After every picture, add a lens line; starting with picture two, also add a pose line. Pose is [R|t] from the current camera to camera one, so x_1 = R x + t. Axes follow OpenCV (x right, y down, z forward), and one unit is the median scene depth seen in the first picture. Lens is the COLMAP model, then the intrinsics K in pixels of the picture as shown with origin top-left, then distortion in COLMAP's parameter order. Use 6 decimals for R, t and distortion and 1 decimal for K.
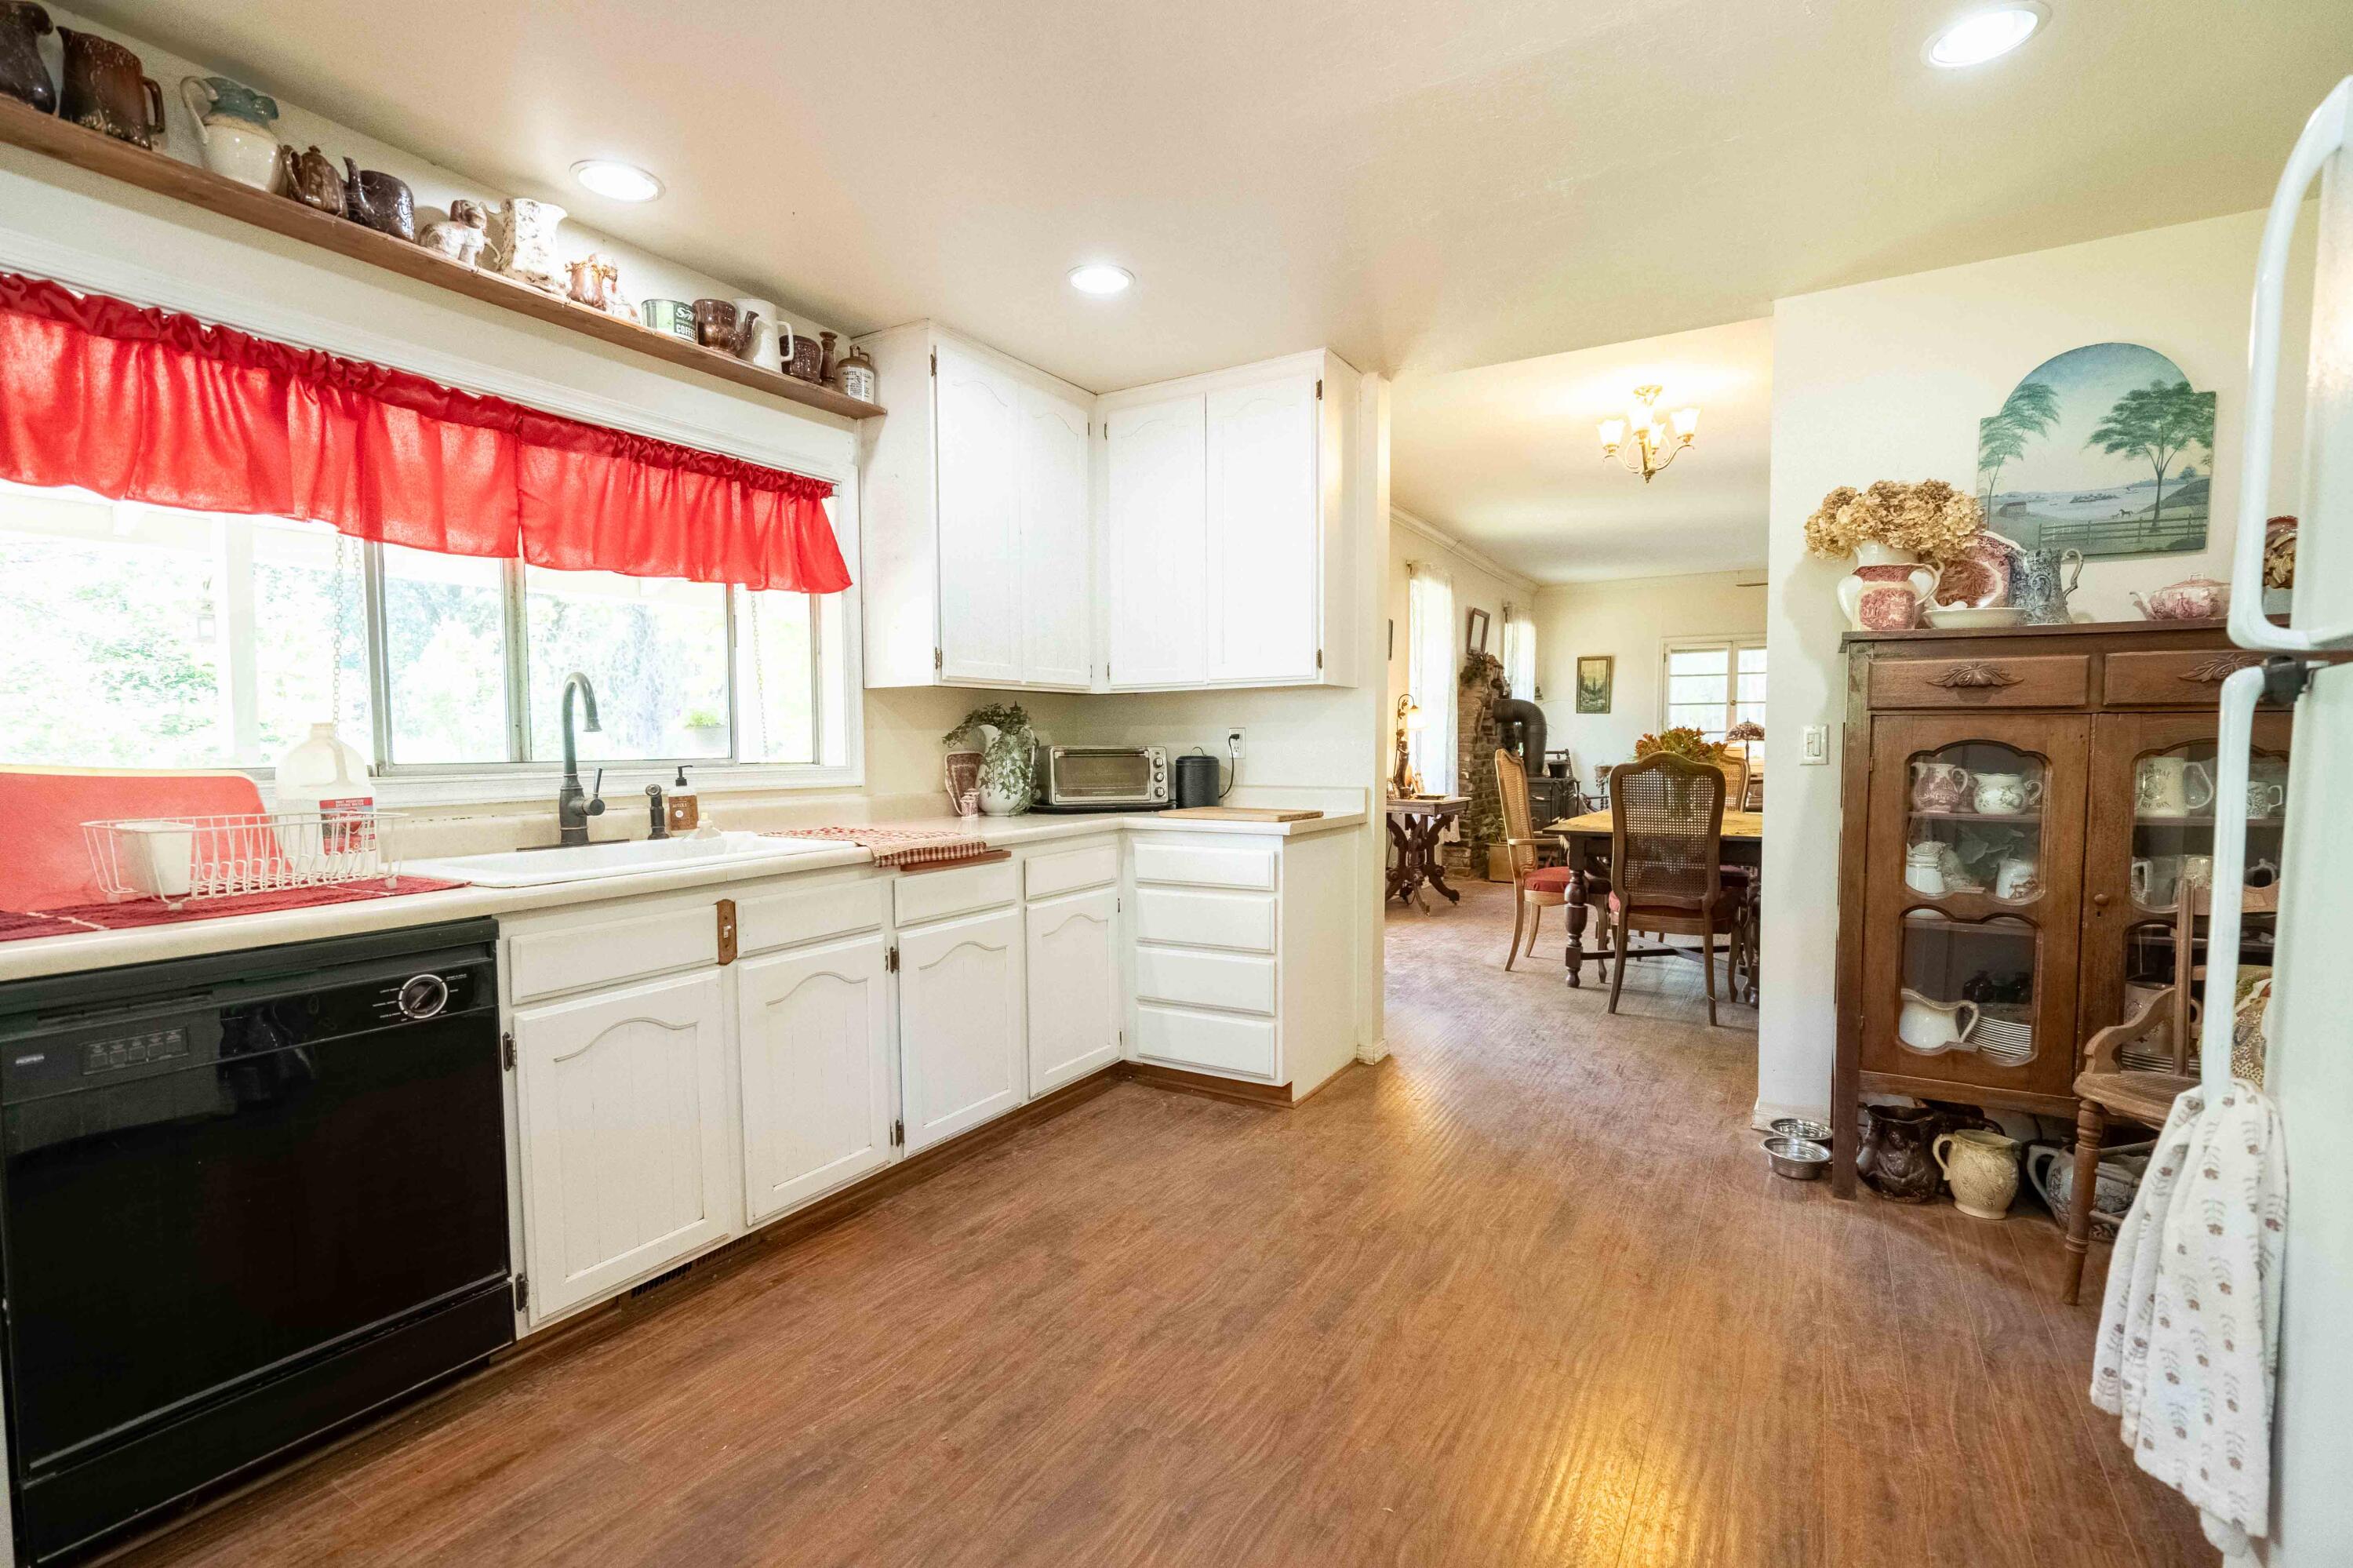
lens RADIAL K [[1071.4, 0, 1176.2], [0, 1071.4, 801.9], [0, 0, 1]] dist [-0.000714, 0.000531]
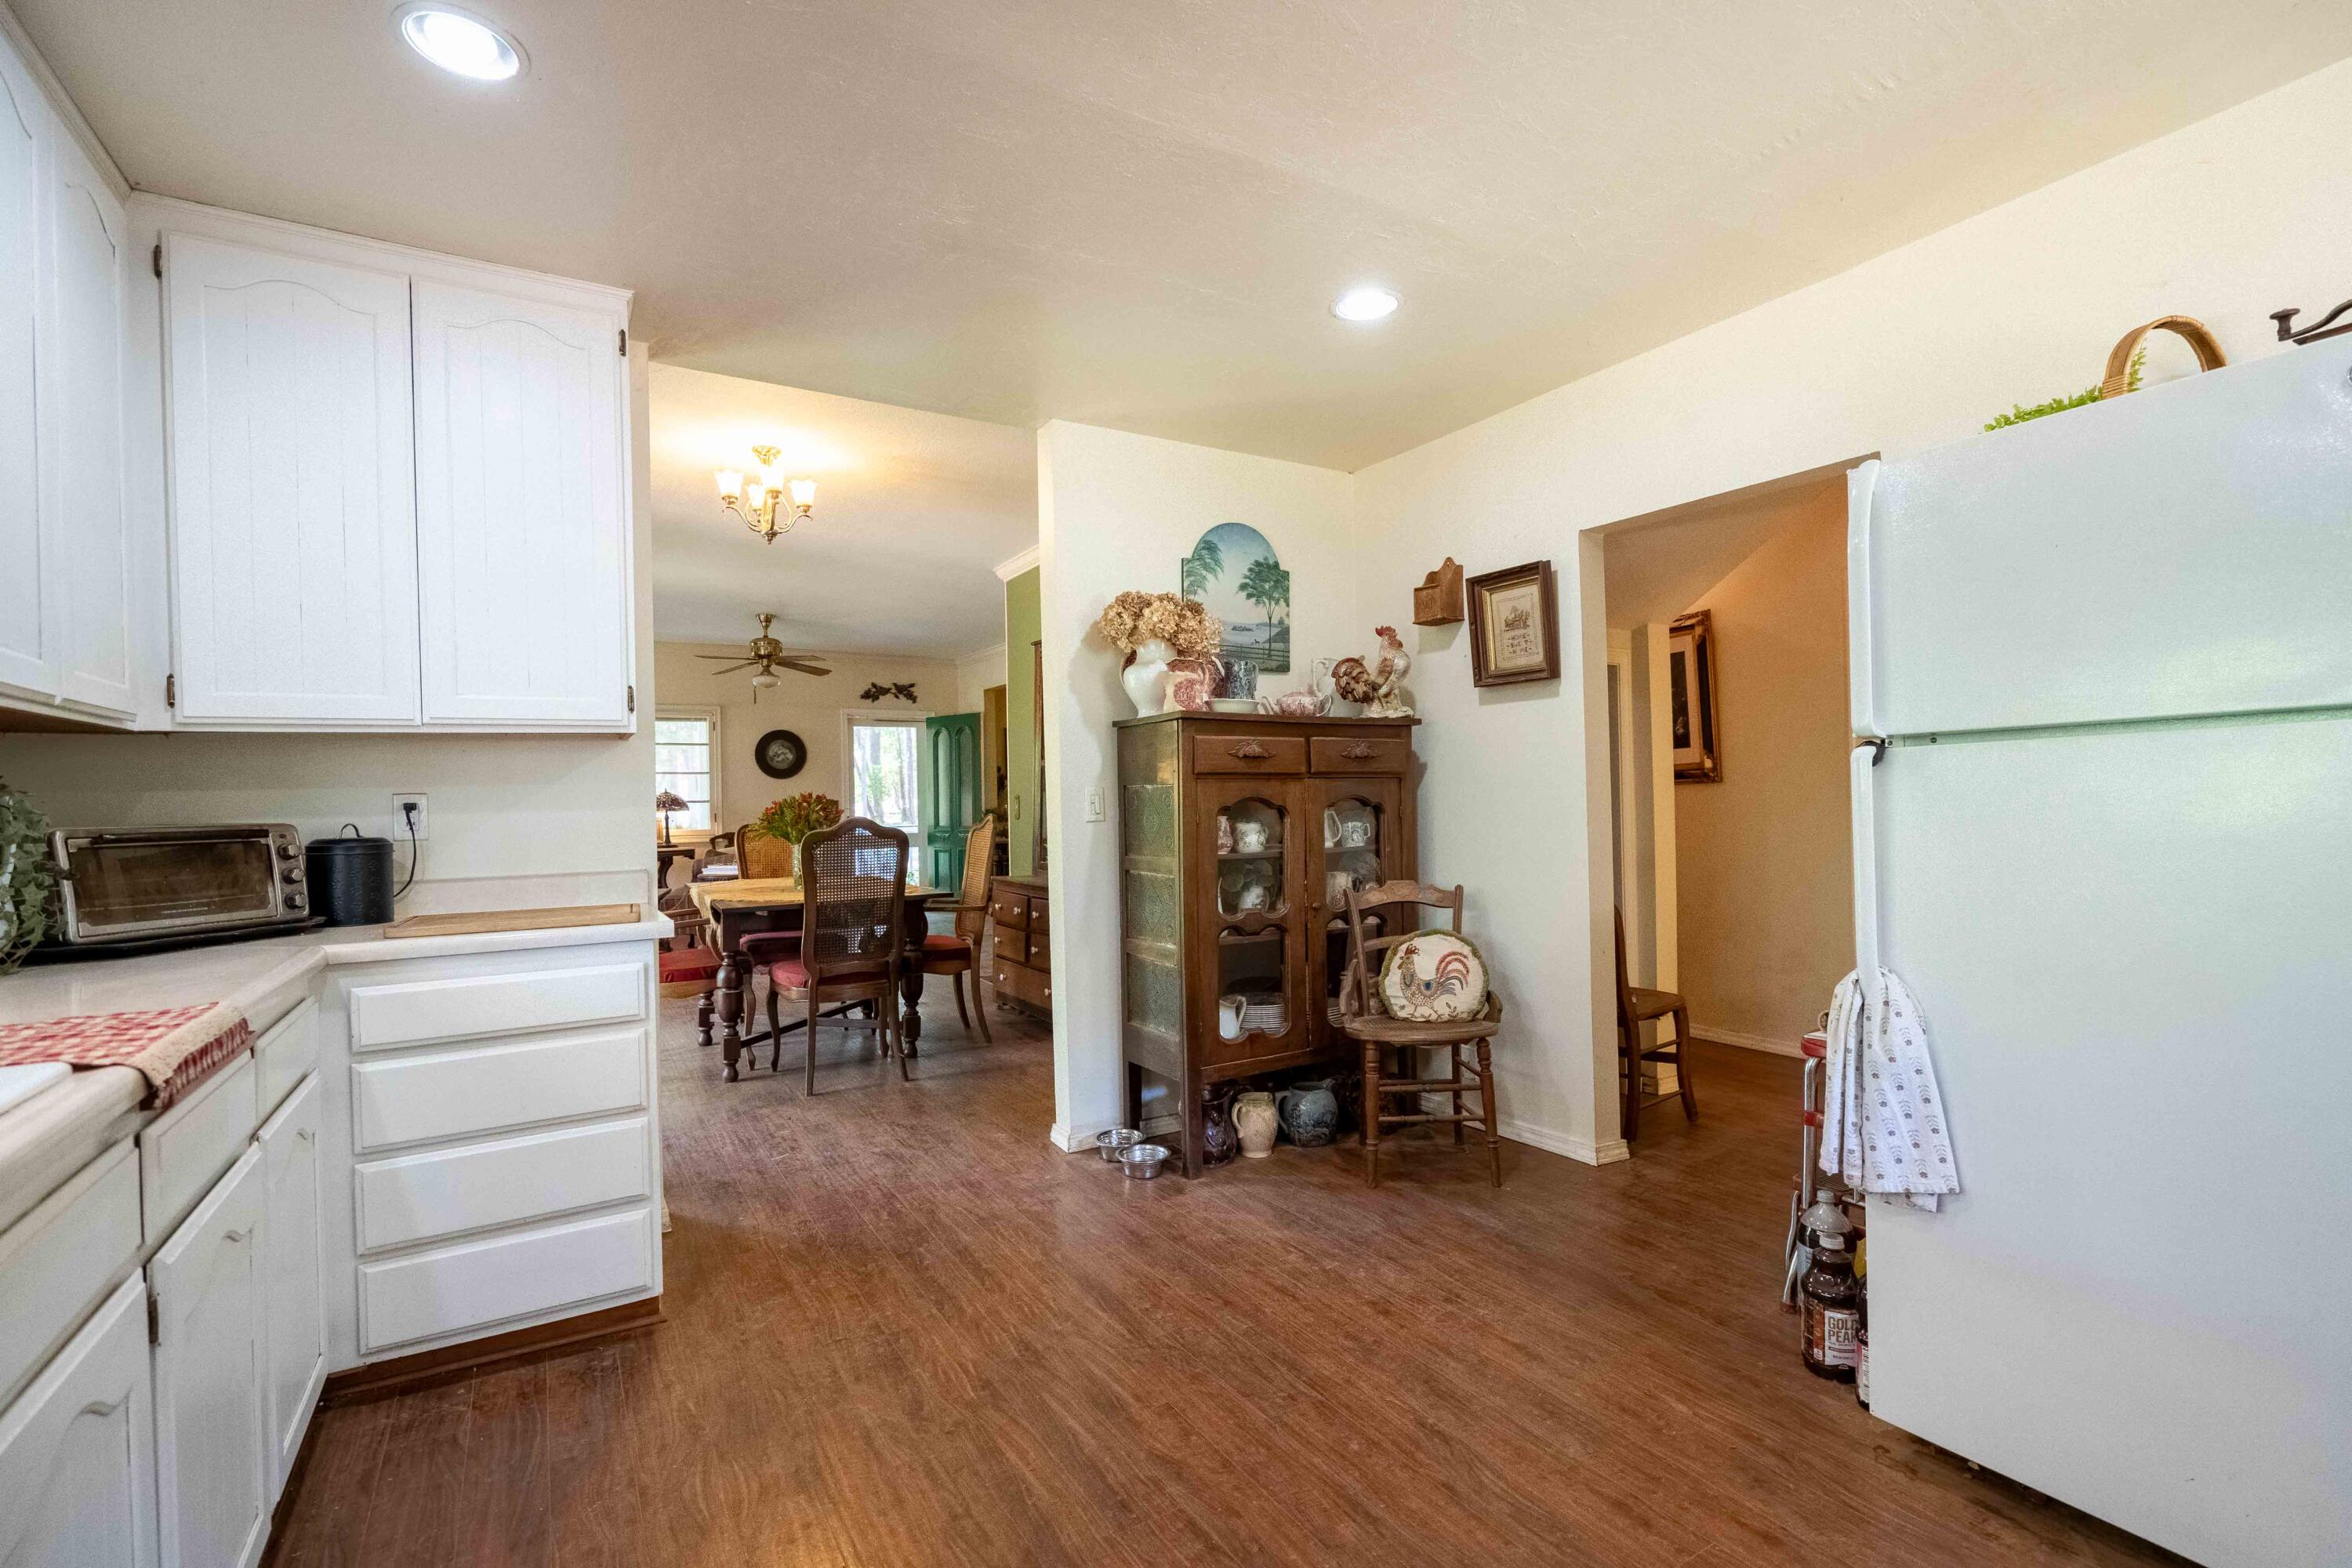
lens RADIAL K [[1070.9, 0, 1175.7], [0, 1070.9, 801.9], [0, 0, 1]] dist [-0.000714, 0.000531]
pose [[0.472352, -0.008488, 0.881369, -0.439735], [0.069376, 0.997209, -0.027577, -0.019983], [-0.878675, 0.074173, 0.471623, 0.415032]]
